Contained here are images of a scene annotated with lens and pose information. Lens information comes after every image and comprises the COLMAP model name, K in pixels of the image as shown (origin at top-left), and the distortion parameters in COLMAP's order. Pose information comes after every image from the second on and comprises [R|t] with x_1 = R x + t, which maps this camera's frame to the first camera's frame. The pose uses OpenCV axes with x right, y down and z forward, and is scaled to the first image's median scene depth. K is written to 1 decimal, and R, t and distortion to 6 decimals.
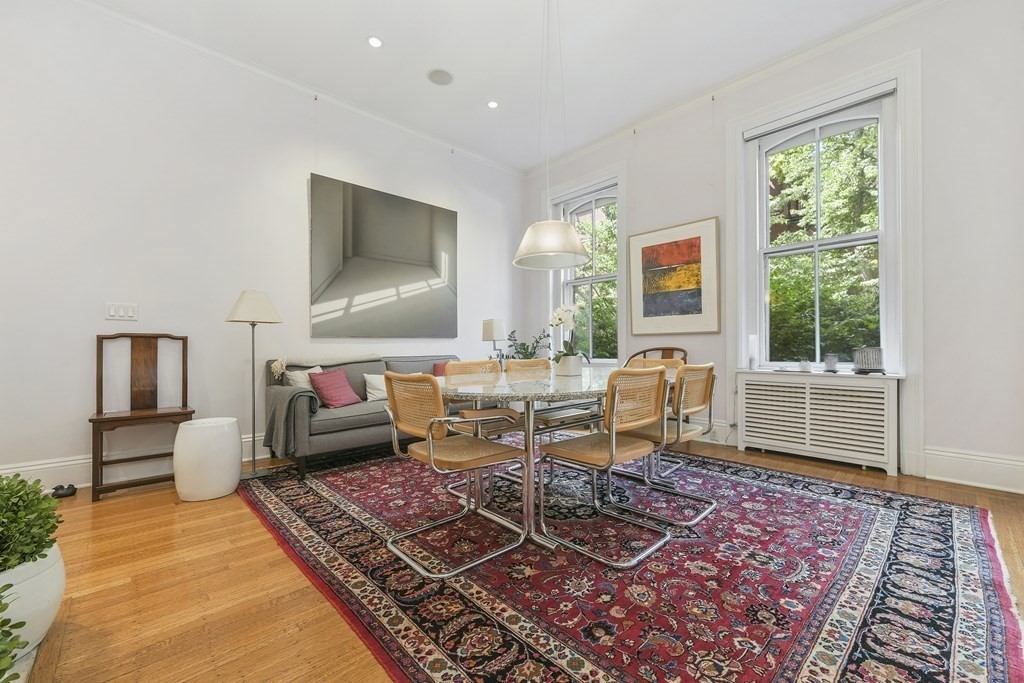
lens RADIAL K [[405.8, 0, 519.9], [0, 405.8, 344.9], [0, 0, 1]] dist [0.002763, 0.000109]
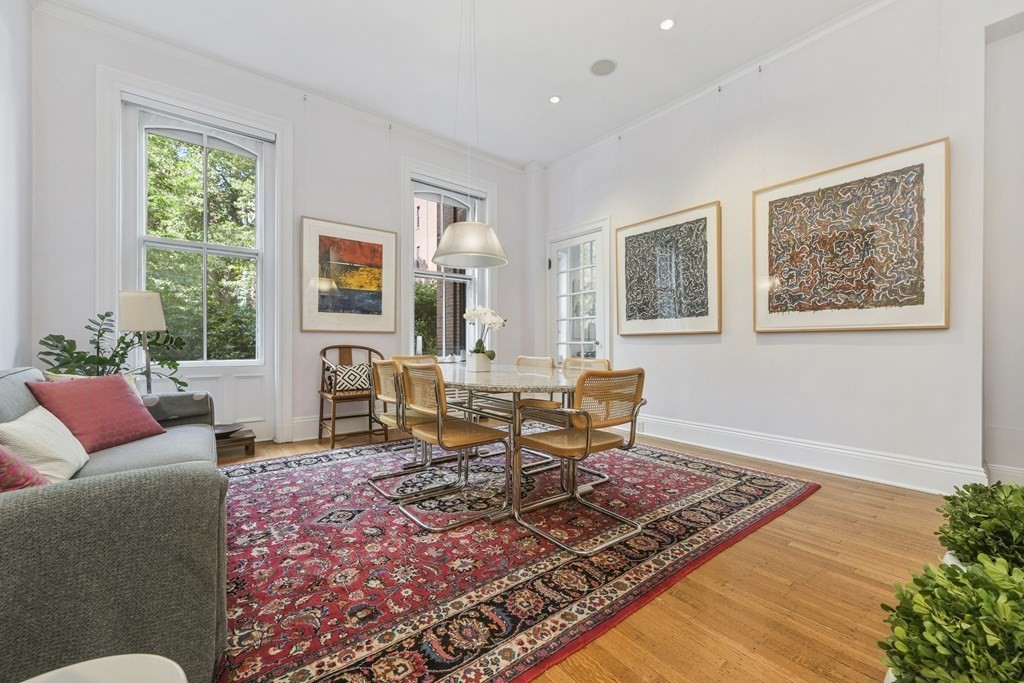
lens RADIAL K [[405.8, 0, 521.2], [0, 405.8, 345.6], [0, 0, 1]] dist [0.002763, 0.000109]
pose [[0.102579, 0.003501, 0.994719, -1.073288], [-0.009493, 0.999952, -0.002540, 0.009686], [-0.994680, -0.009182, 0.102607, 0.889256]]
